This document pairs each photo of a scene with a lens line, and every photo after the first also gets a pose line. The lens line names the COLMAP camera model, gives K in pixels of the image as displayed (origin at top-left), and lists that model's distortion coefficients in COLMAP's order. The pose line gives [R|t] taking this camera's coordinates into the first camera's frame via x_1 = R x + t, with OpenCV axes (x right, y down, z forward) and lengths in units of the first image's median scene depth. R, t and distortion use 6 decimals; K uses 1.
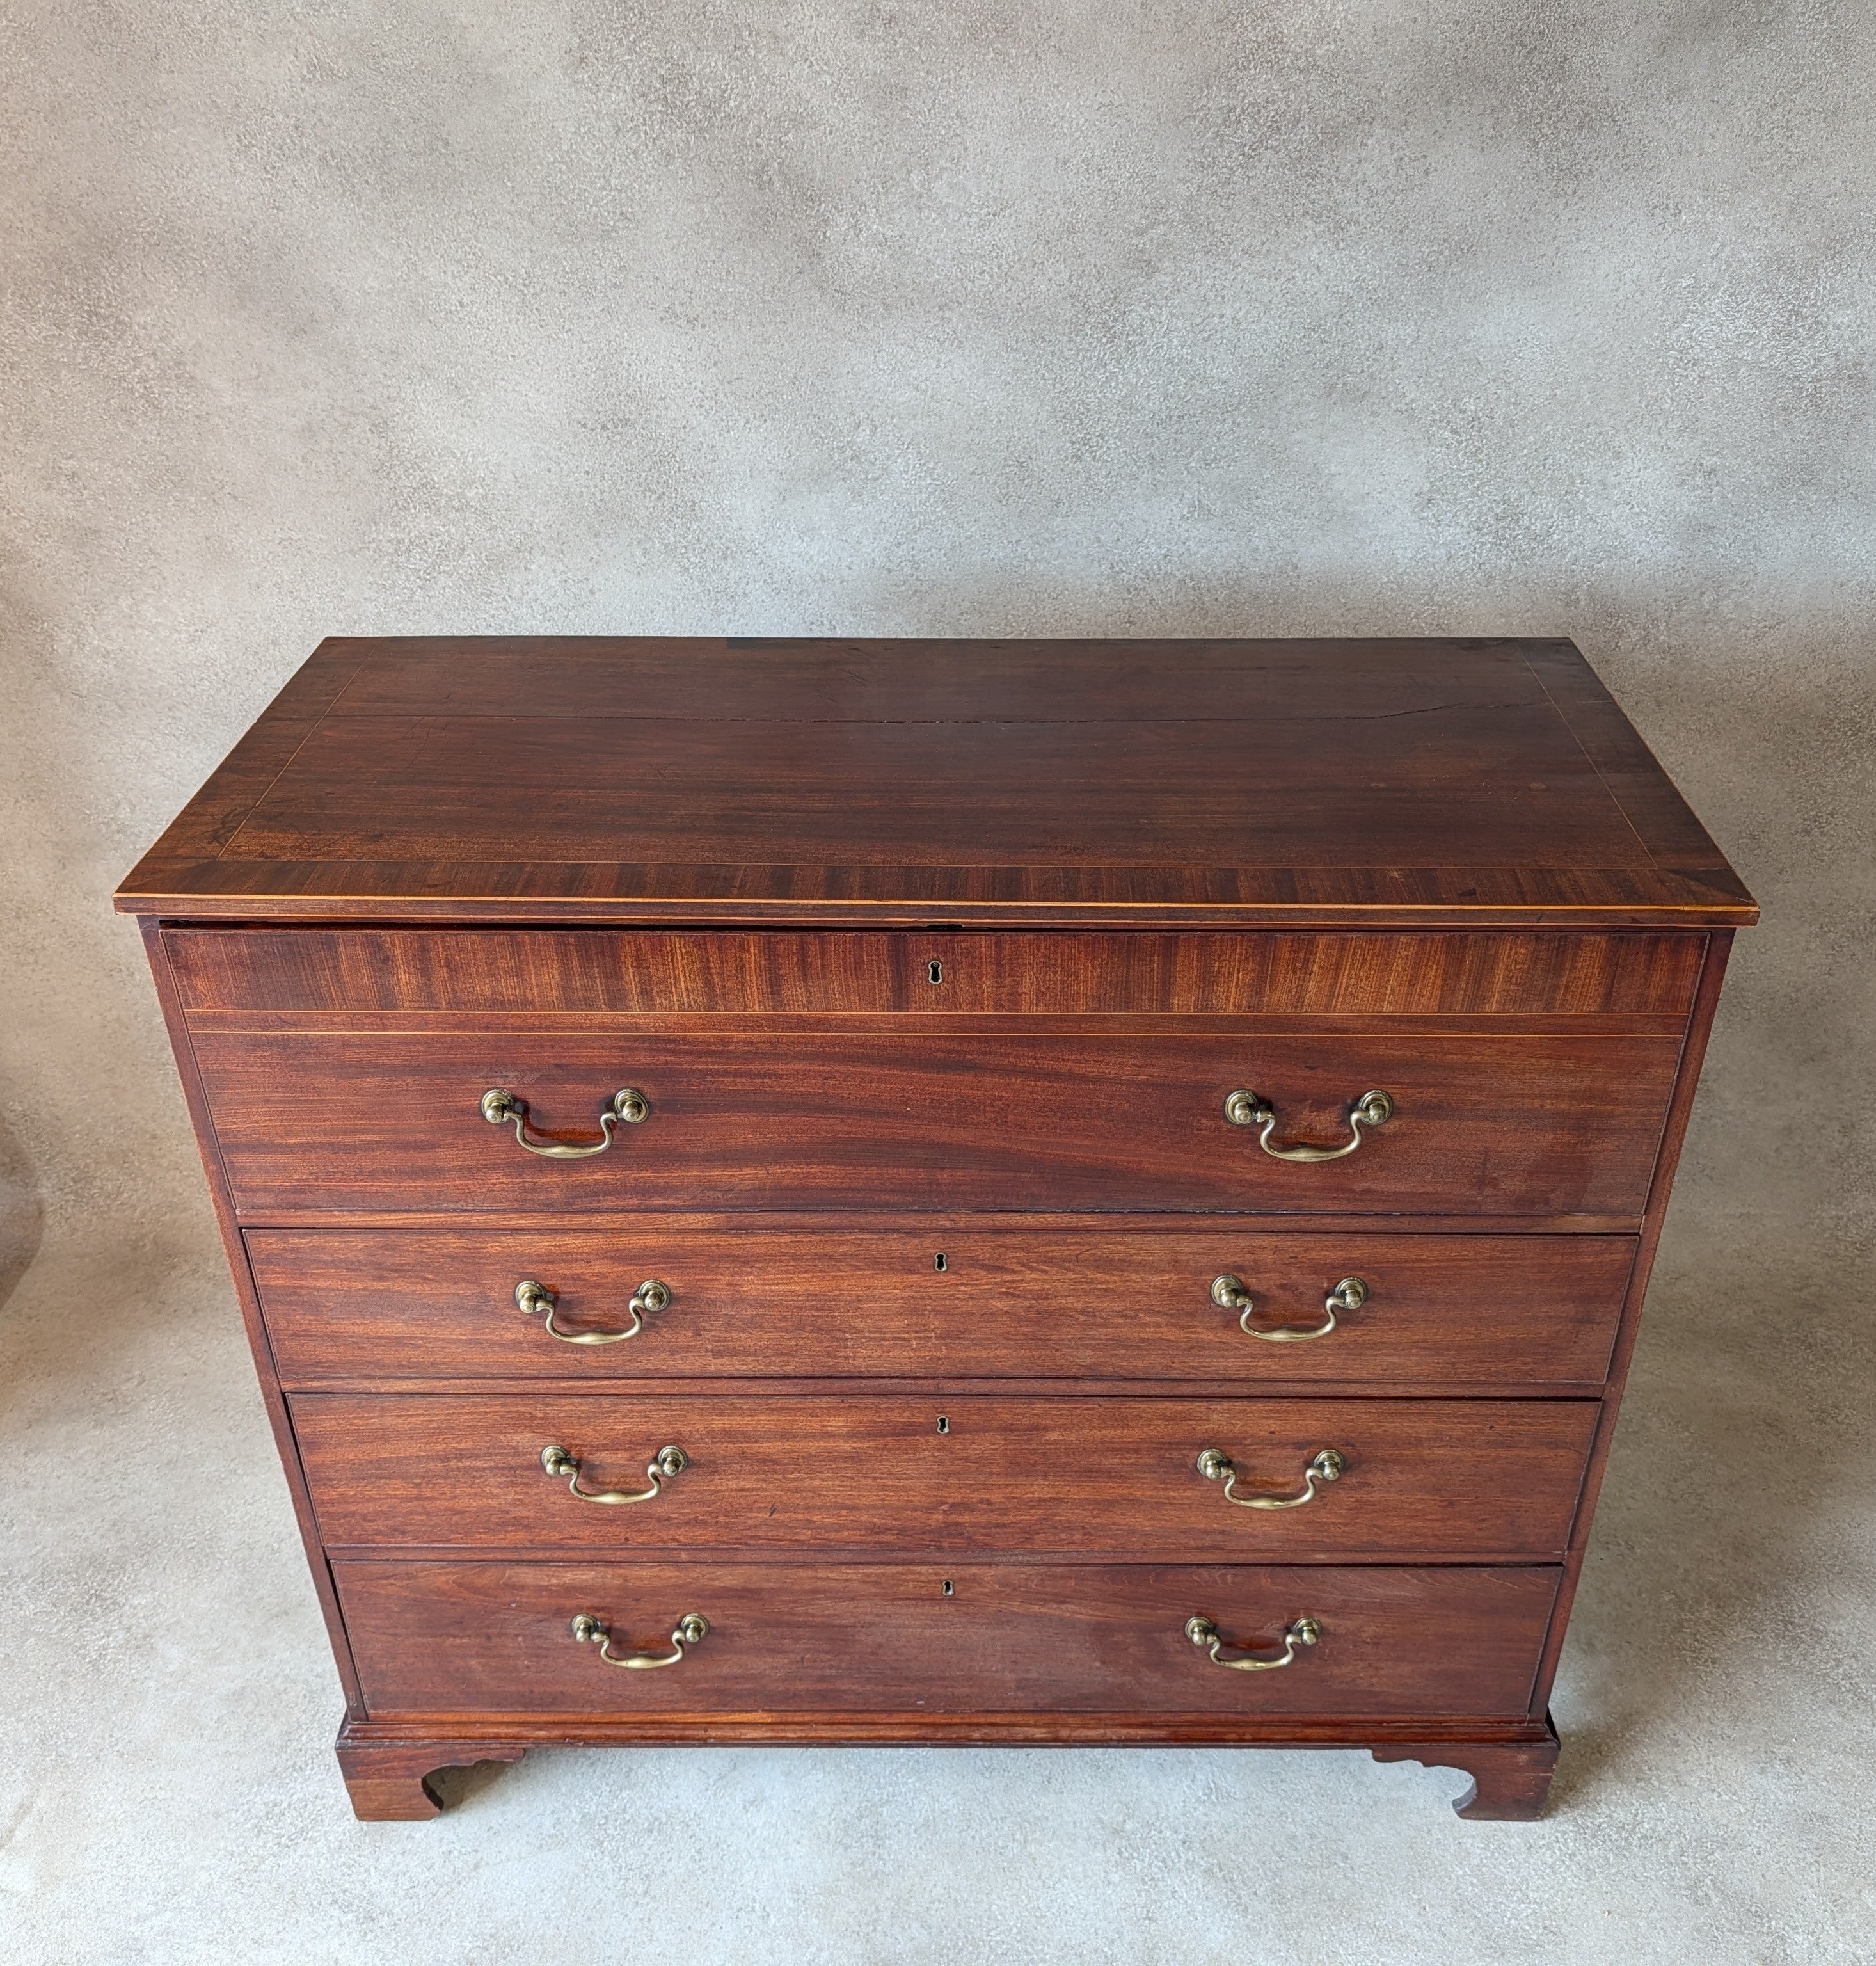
lens RADIAL K [[1887.0, 0, 982.7], [0, 1887.0, 993.0], [0, 0, 1]] dist [-0.001524, 0.000000]
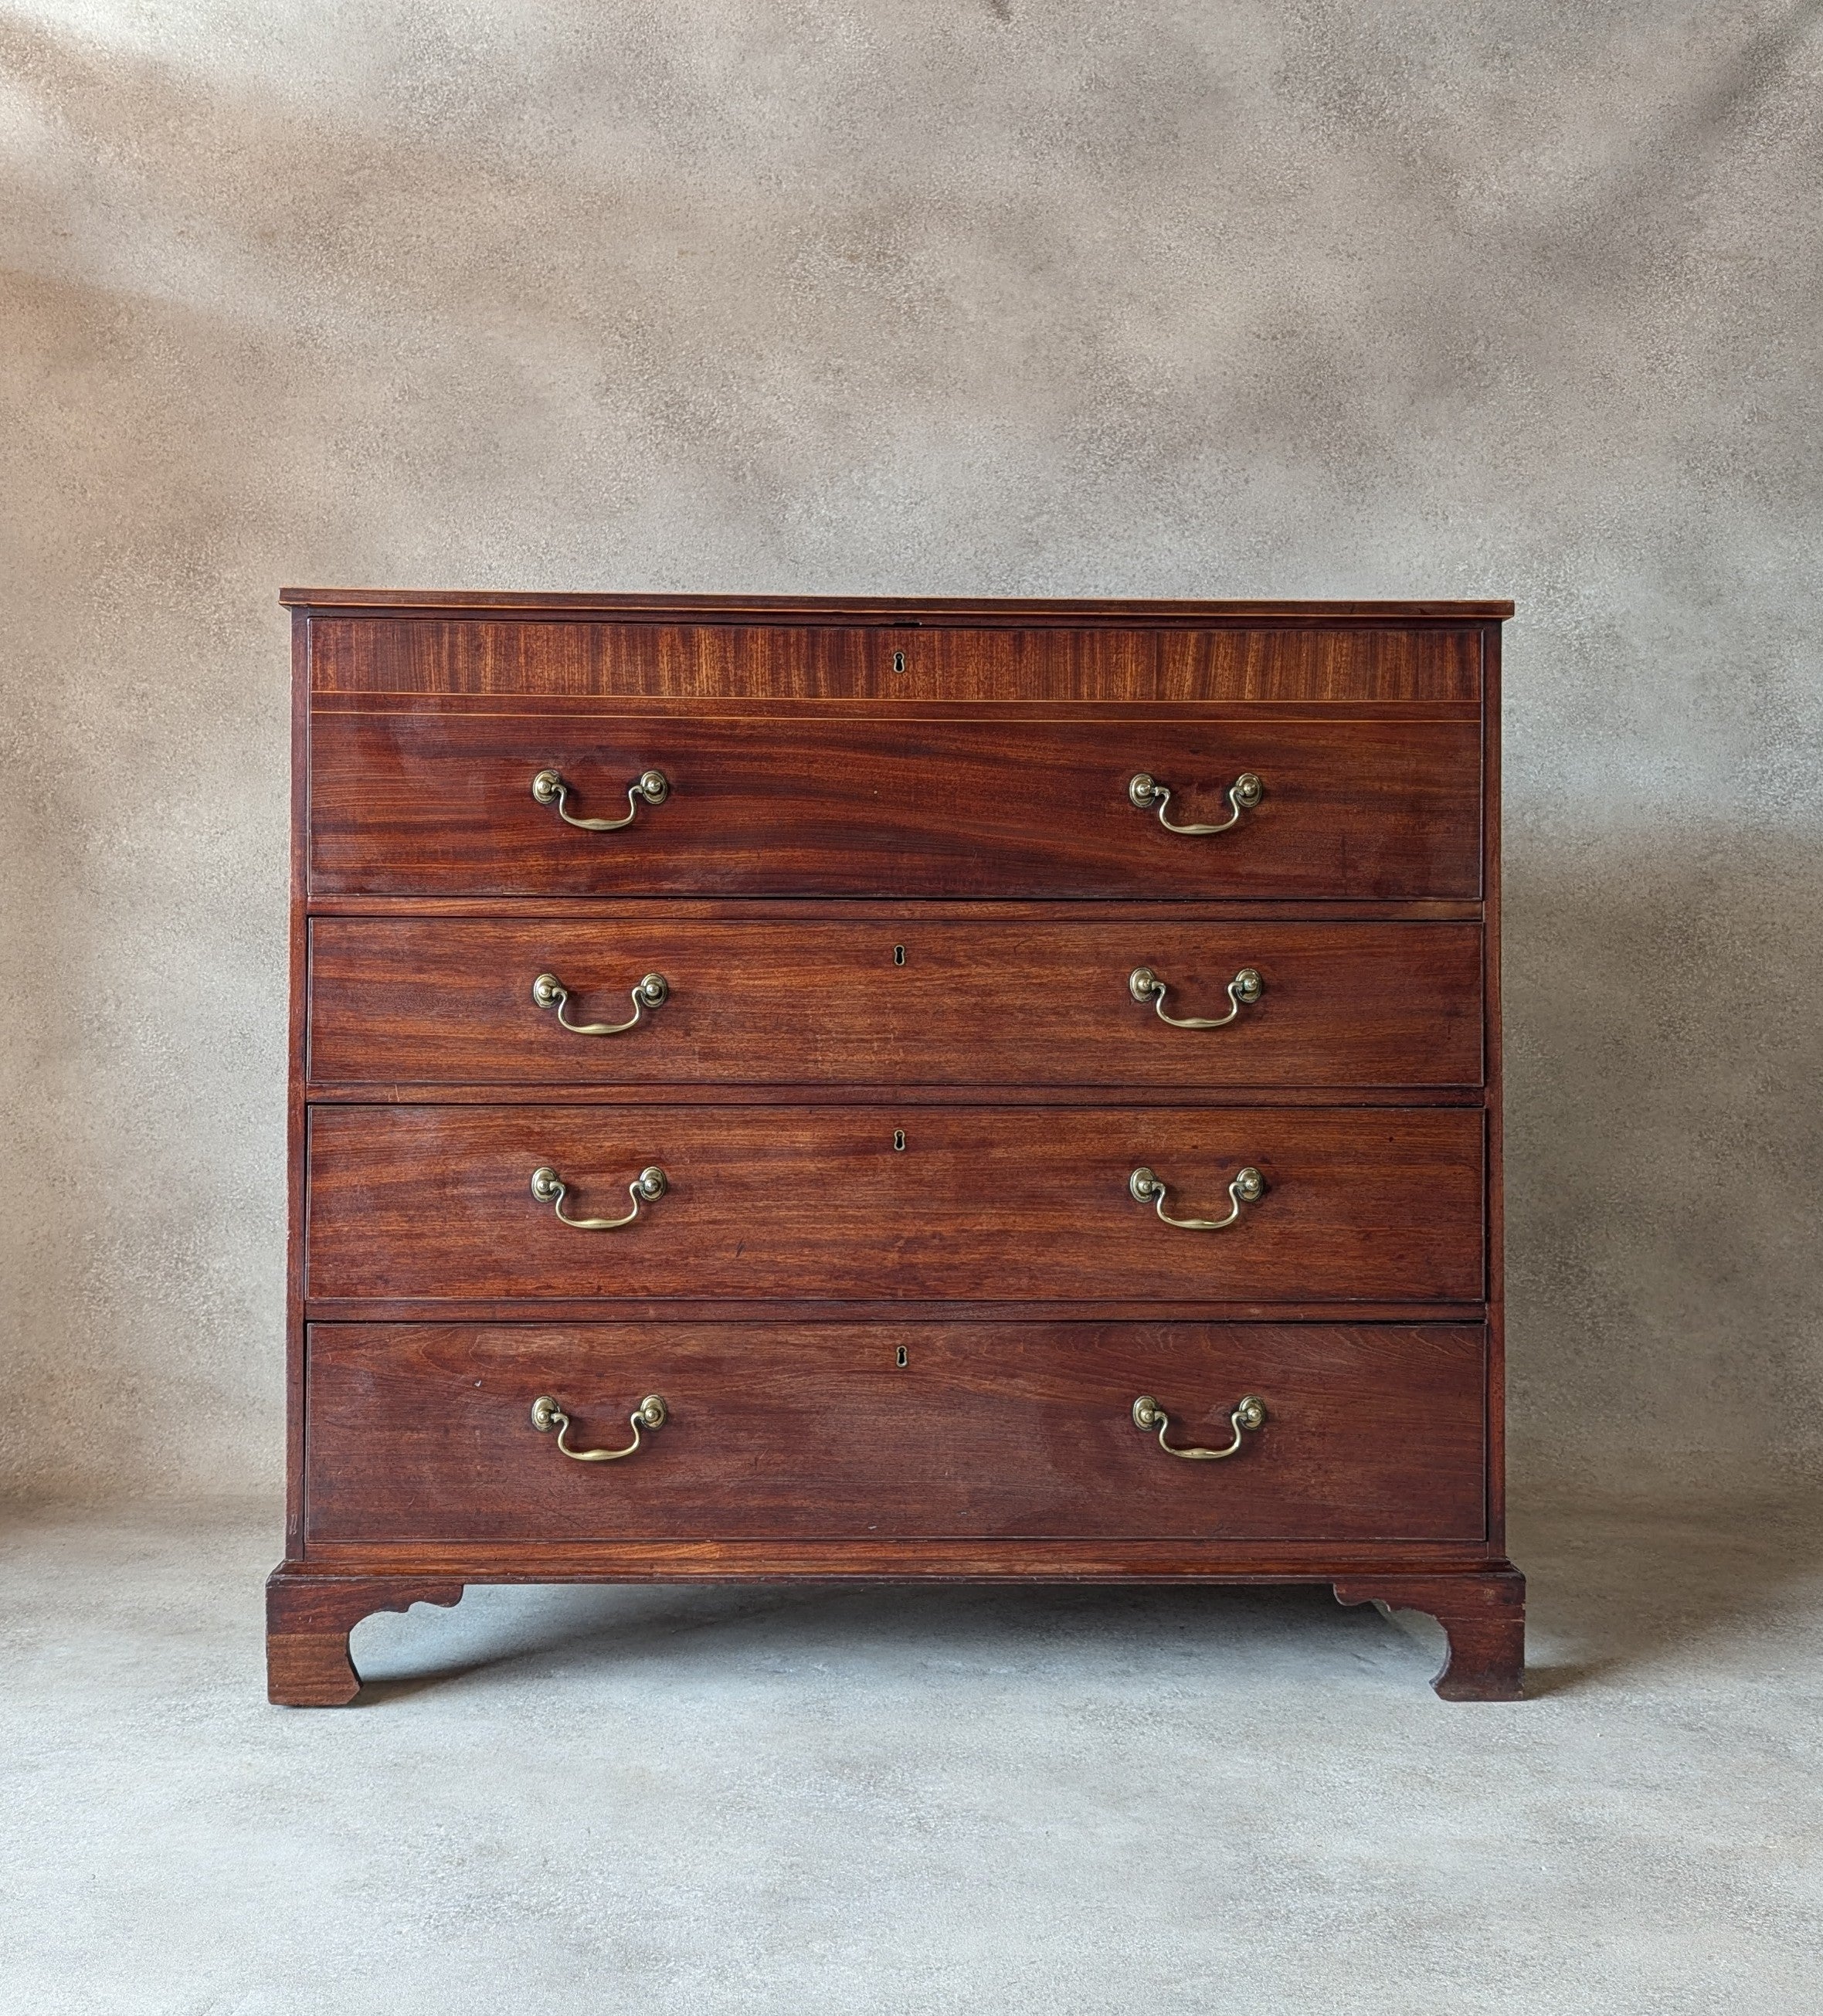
lens RADIAL K [[2307.5, 0, 911.3], [0, 2307.5, 940.5], [0, 0, 1]] dist [0.000877, 0.000000]
pose [[0.999547, 0.000800, 0.030096, -0.048964], [0.015576, 0.841724, -0.539684, 0.764793], [-0.025764, 0.539908, 0.841330, -0.181865]]
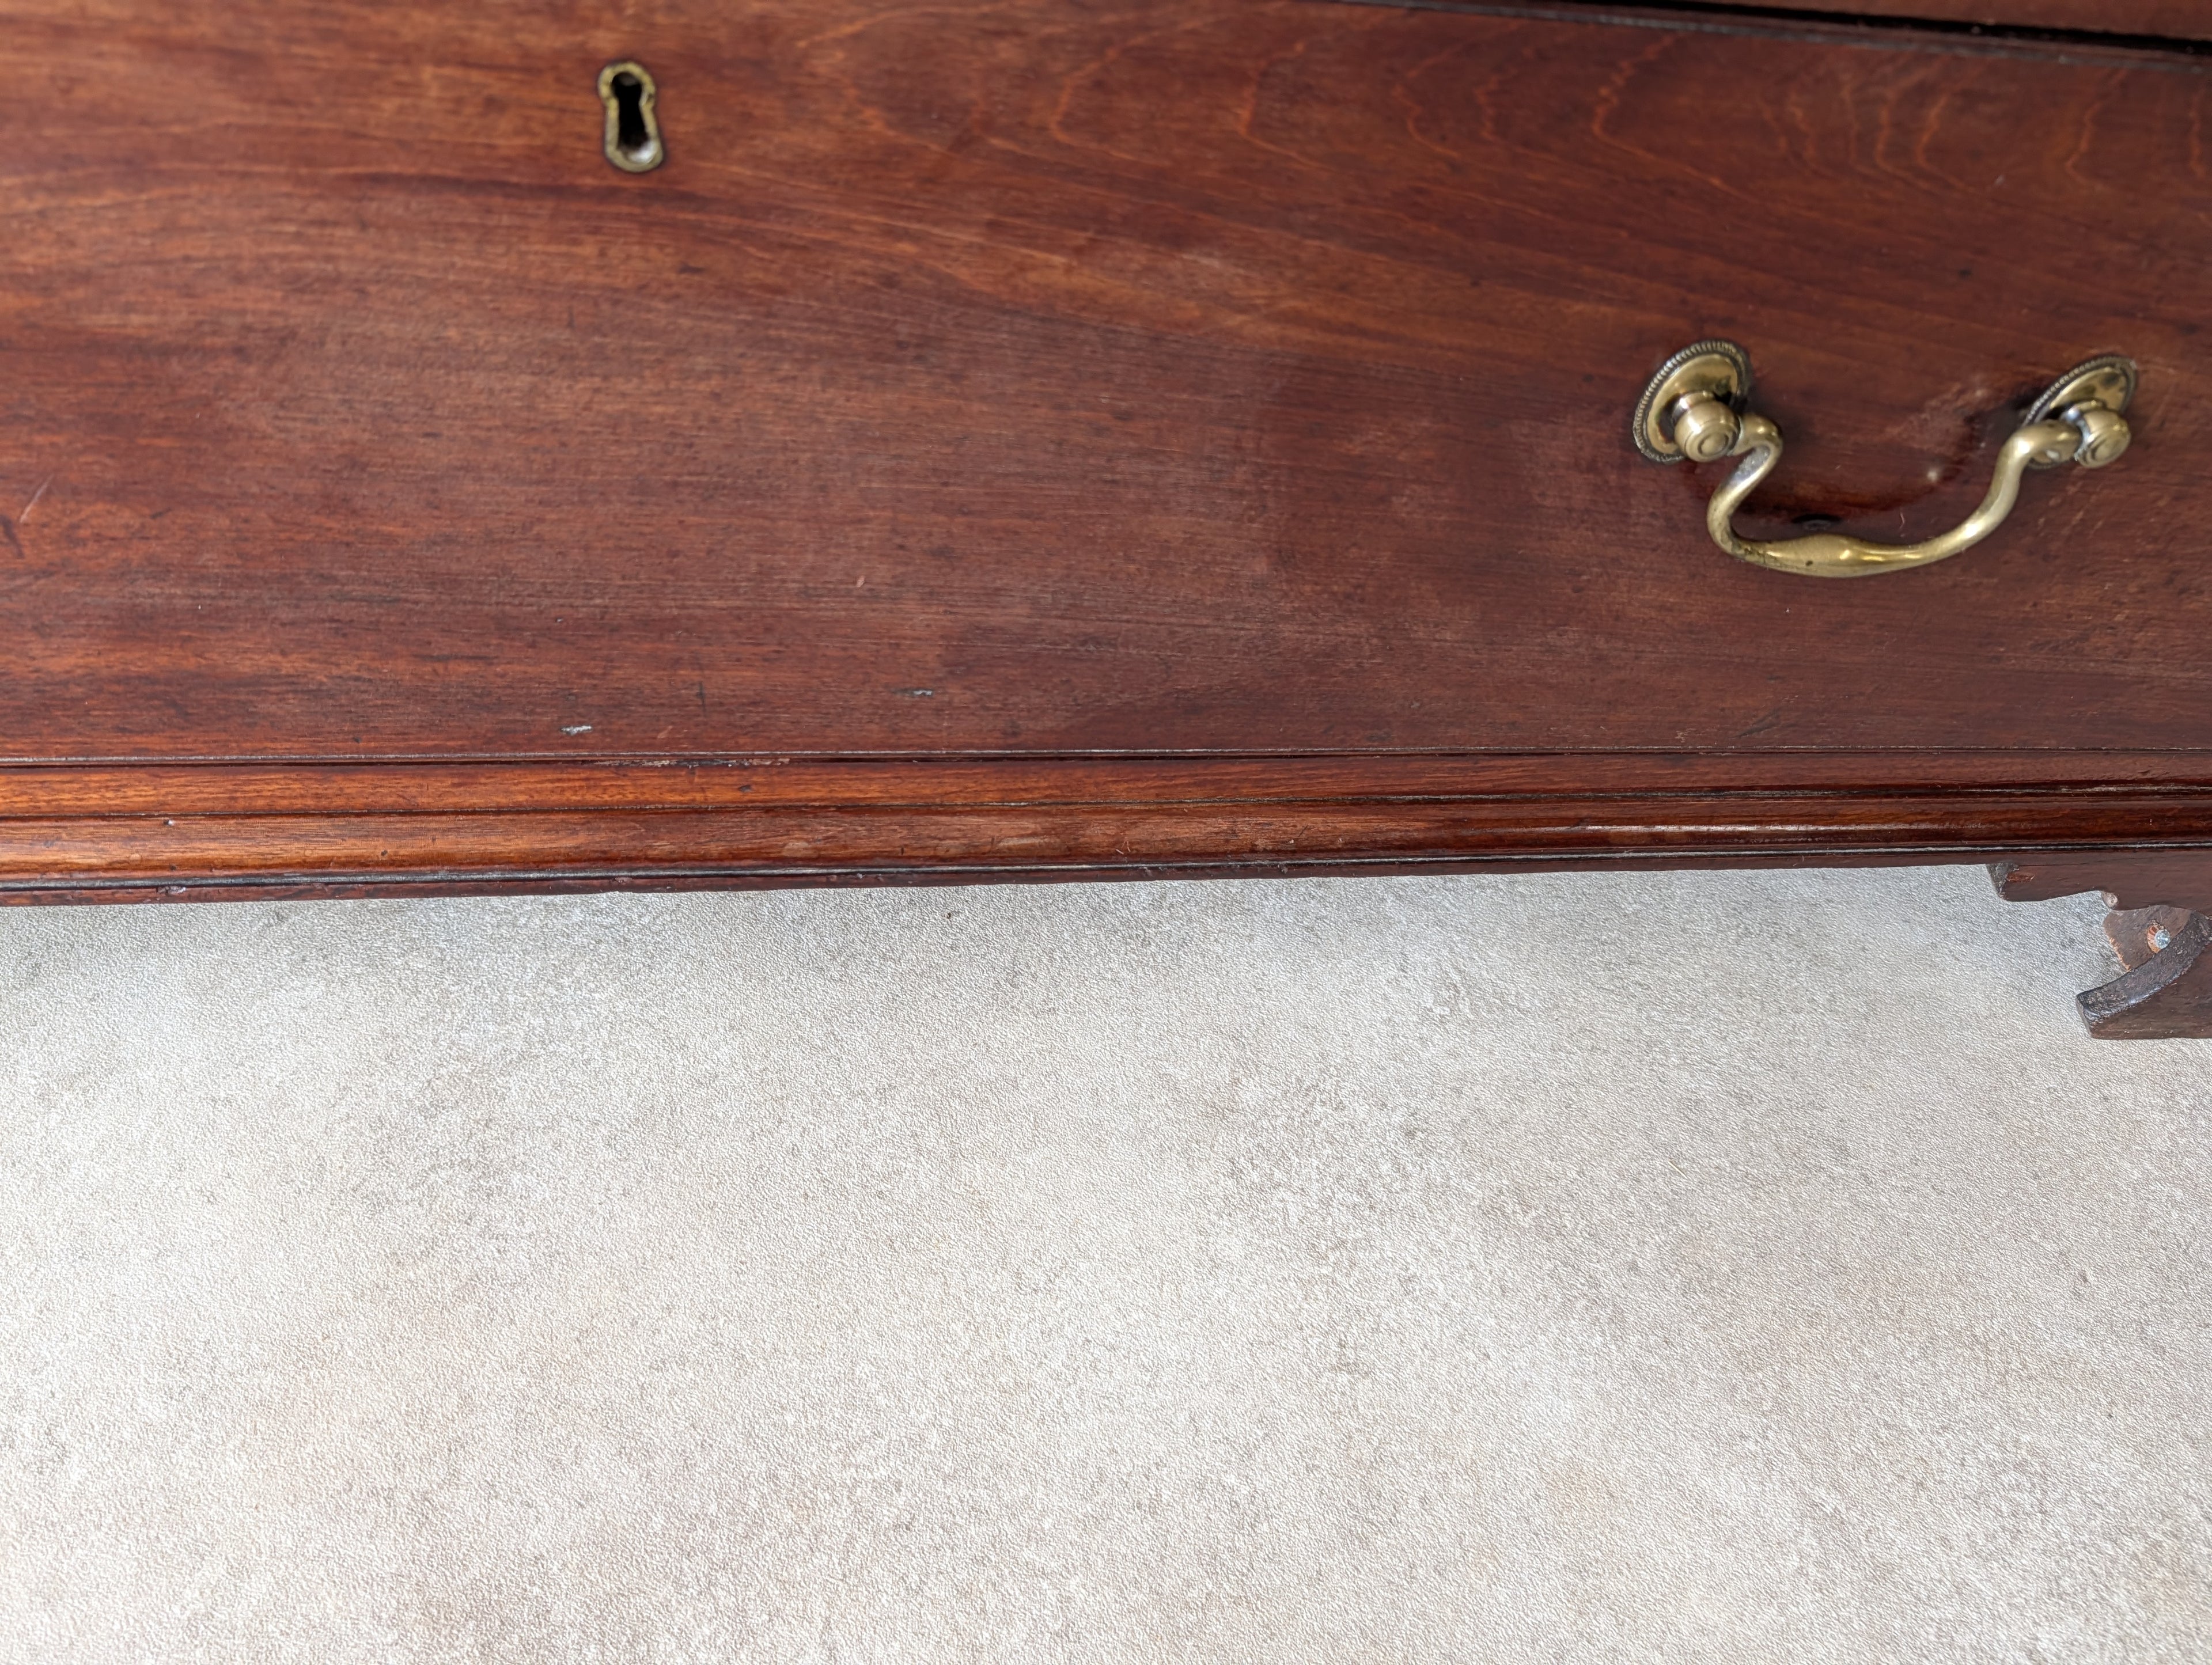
lens RADIAL K [[1600.9, 0, 1087.8], [0, 1600.9, 817.3], [0, 0, 1]] dist [-0.000553, -0.005241]
pose [[0.985697, -0.017004, 0.167670, -0.000346], [-0.033845, 0.954656, 0.295782, 0.316682], [-0.165096, -0.297226, 0.940425, 0.767172]]
